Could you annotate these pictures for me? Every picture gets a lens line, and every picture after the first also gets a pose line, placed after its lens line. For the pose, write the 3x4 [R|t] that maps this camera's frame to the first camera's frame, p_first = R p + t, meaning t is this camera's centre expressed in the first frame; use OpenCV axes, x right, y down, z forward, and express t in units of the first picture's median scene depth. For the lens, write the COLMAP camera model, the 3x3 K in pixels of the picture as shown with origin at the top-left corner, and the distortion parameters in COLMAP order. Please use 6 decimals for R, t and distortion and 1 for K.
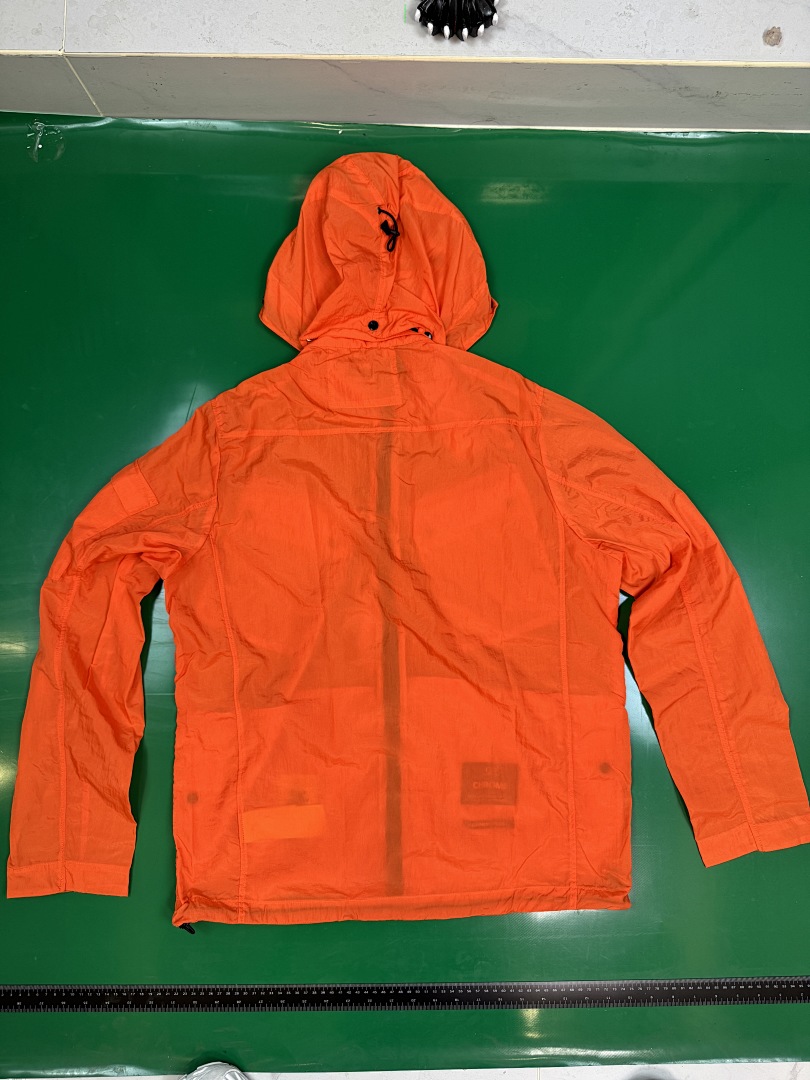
lens RADIAL K [[739.2, 0, 409.5], [0, 739.2, 537.4], [0, 0, 1]] dist [0.015223, -0.011969]
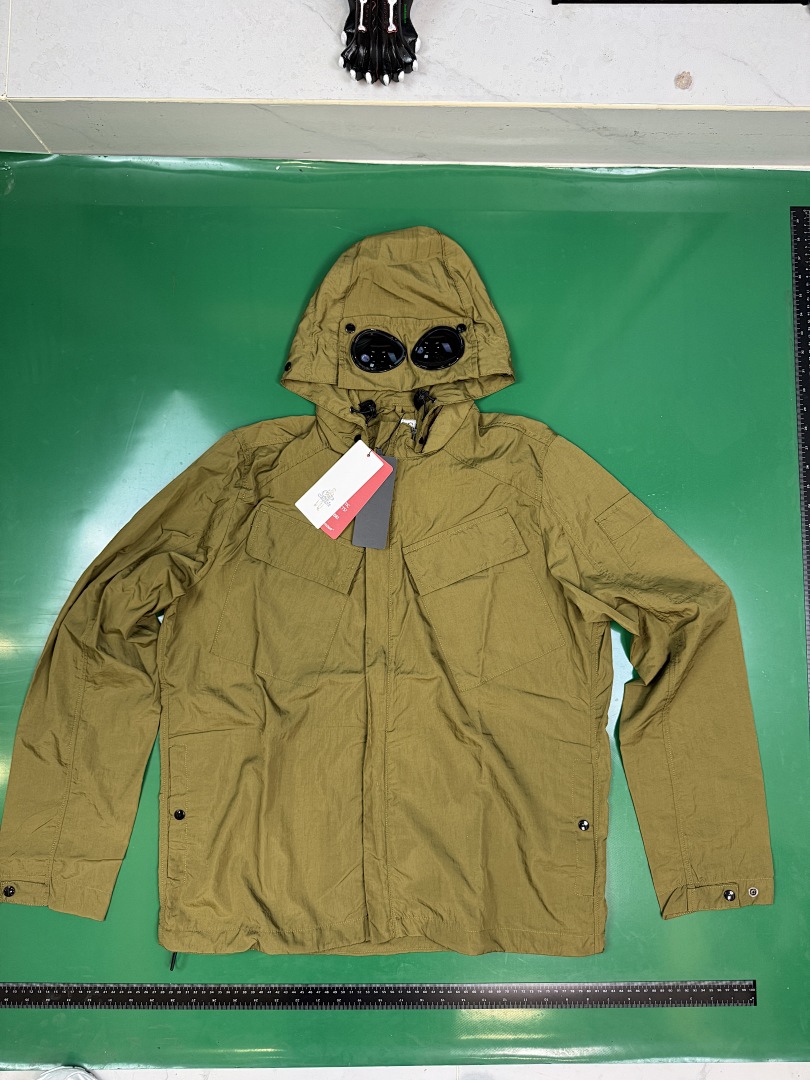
lens RADIAL K [[739.2, 0, 410.8], [0, 739.2, 539.3], [0, 0, 1]] dist [0.015223, -0.011969]
pose [[0.999945, 0.003620, -0.009834, 0.114795], [-0.003600, 0.999991, 0.002015, -0.029806], [0.009842, -0.001979, 0.999950, -0.045623]]
